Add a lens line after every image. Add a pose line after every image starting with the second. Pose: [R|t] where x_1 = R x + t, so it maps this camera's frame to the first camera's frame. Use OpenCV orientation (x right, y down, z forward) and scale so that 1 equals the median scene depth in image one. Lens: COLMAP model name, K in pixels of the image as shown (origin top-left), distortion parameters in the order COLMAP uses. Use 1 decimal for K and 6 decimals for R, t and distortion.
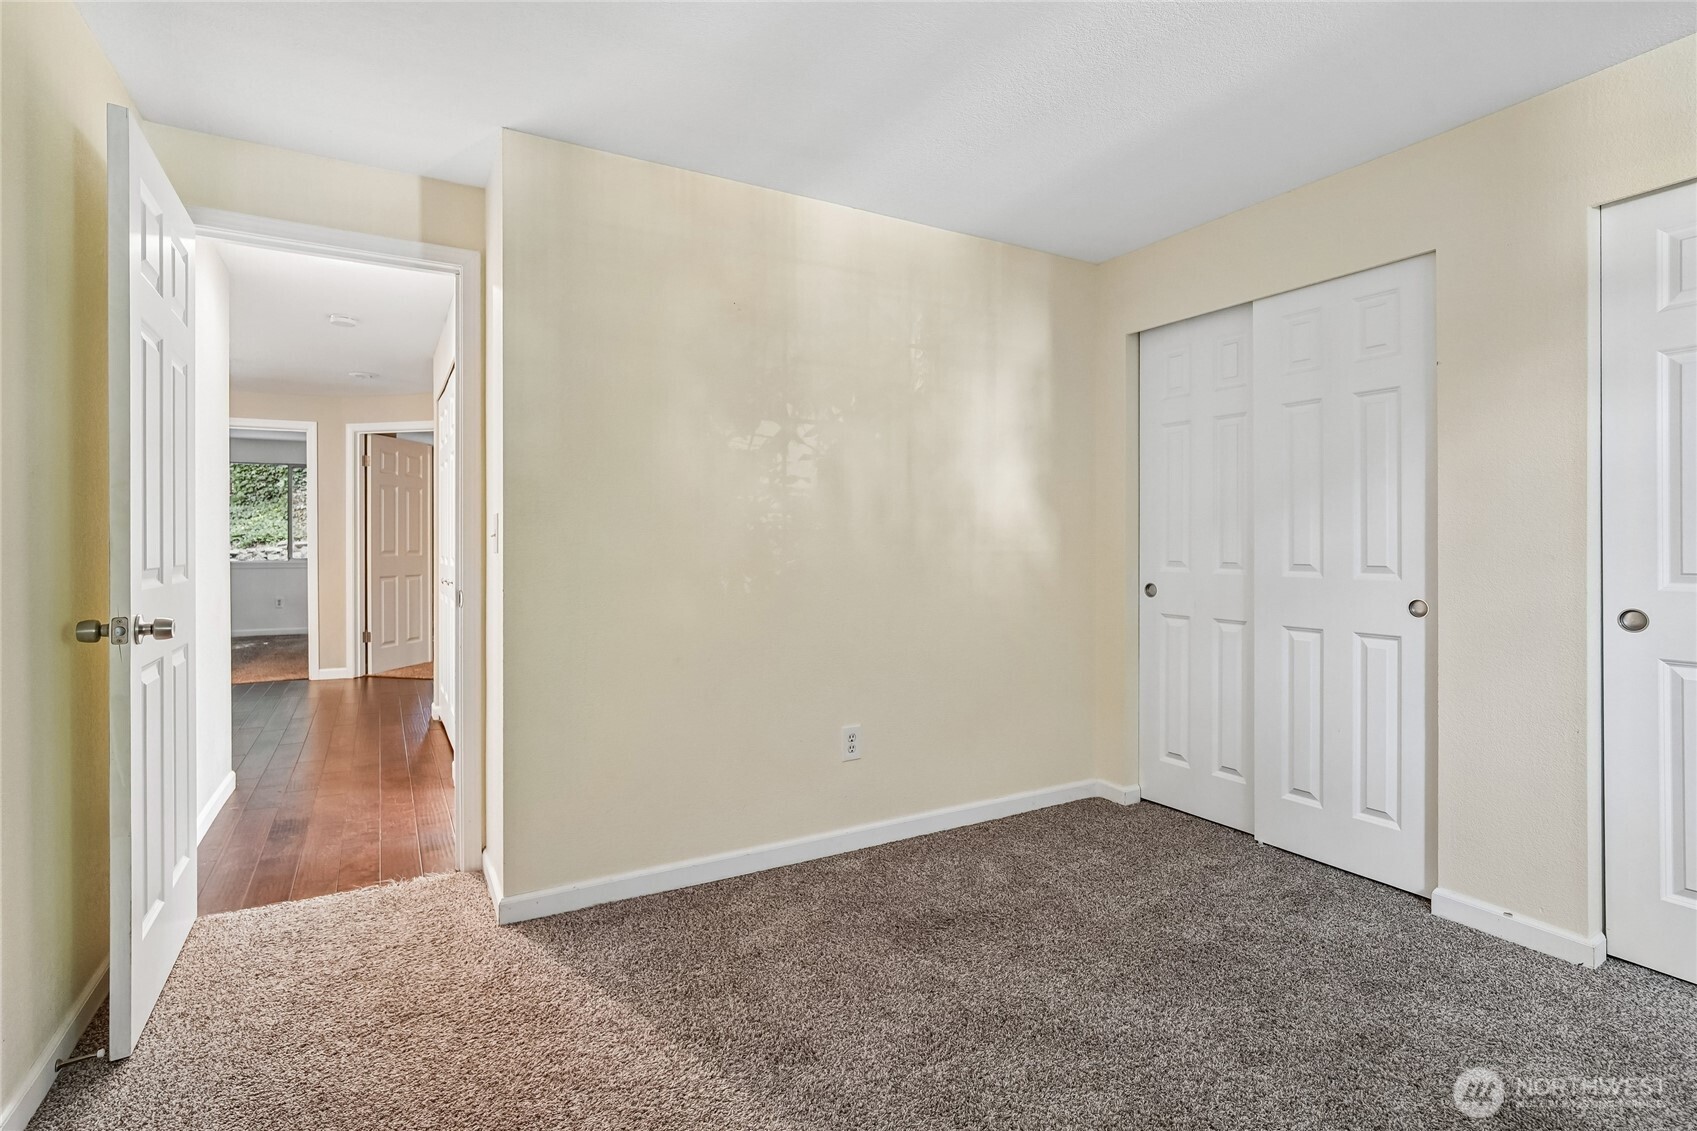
lens RADIAL K [[817.9, 0, 846.9], [0, 817.9, 541.4], [0, 0, 1]] dist [-0.013974, 0.000797]
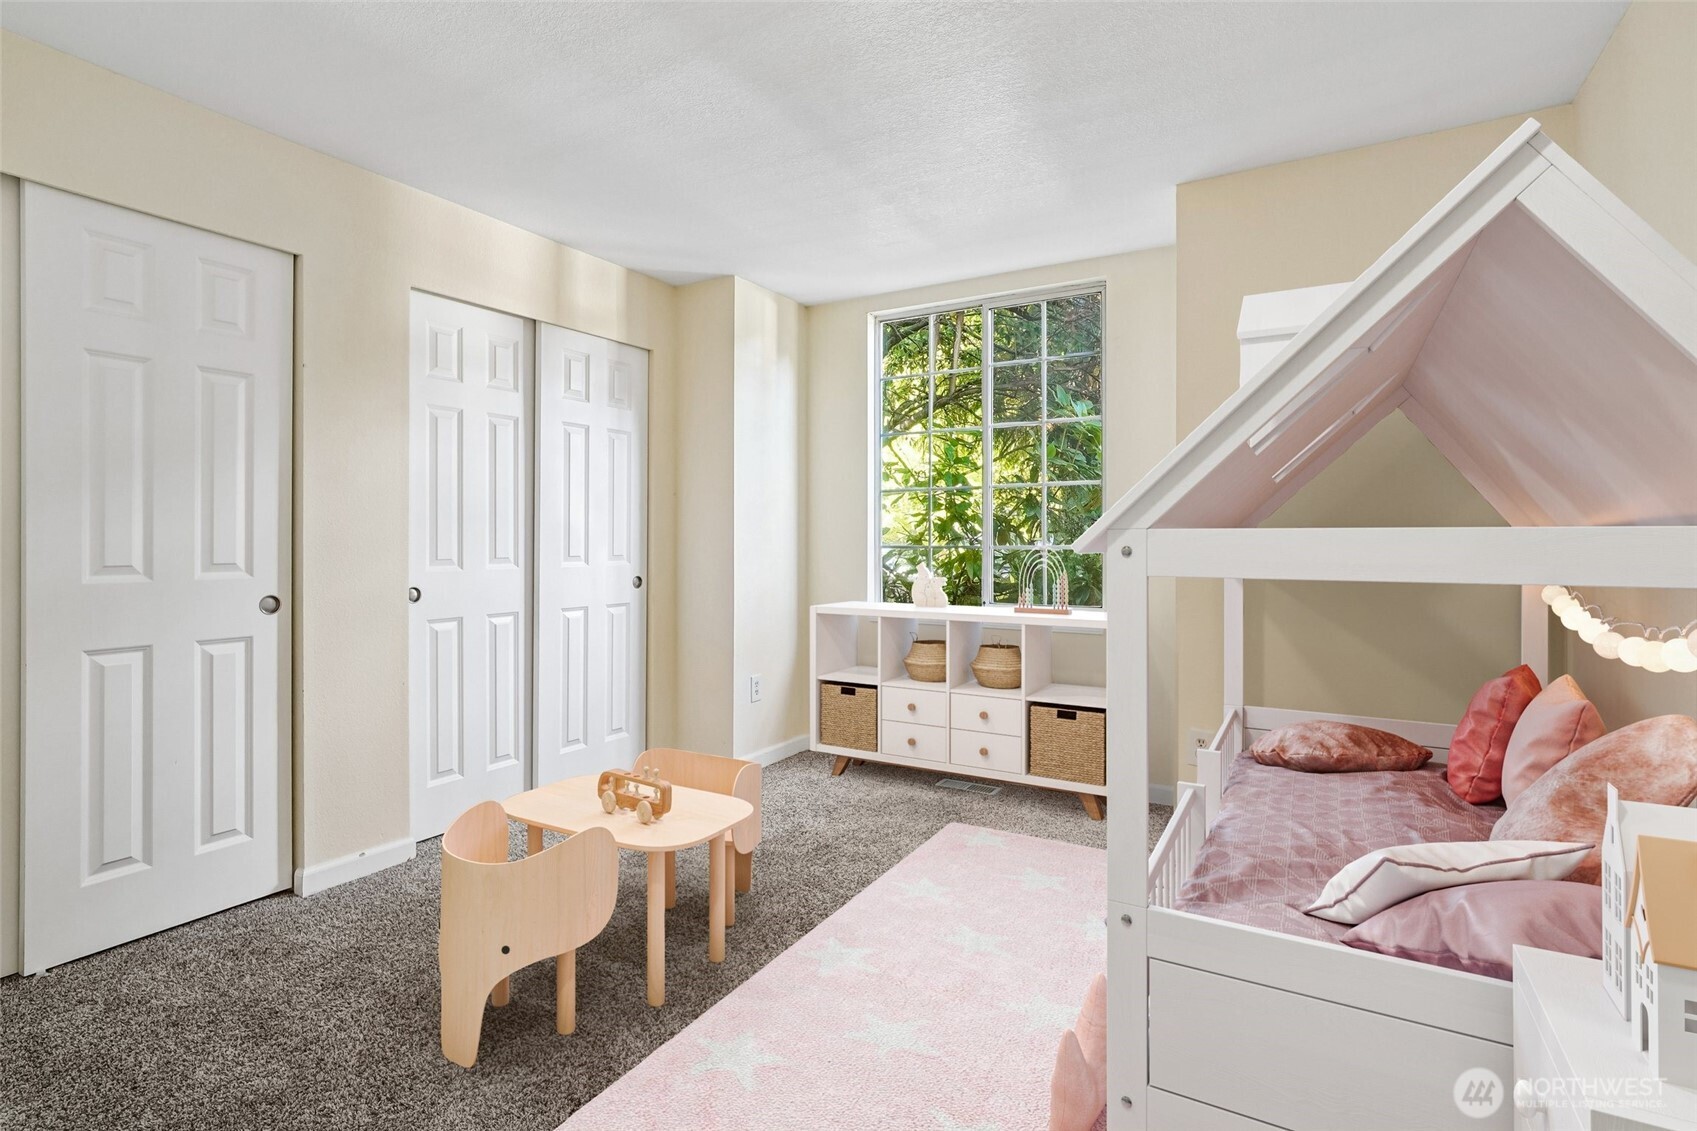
lens RADIAL K [[817.9, 0, 846.9], [0, 817.9, 541.4], [0, 0, 1]] dist [-0.013974, 0.000797]
pose [[-0.502454, -0.001110, 0.864603, -0.469302], [-0.000906, 0.999999, 0.000758, 0.004246], [-0.864604, -0.000402, -0.502455, 0.830672]]
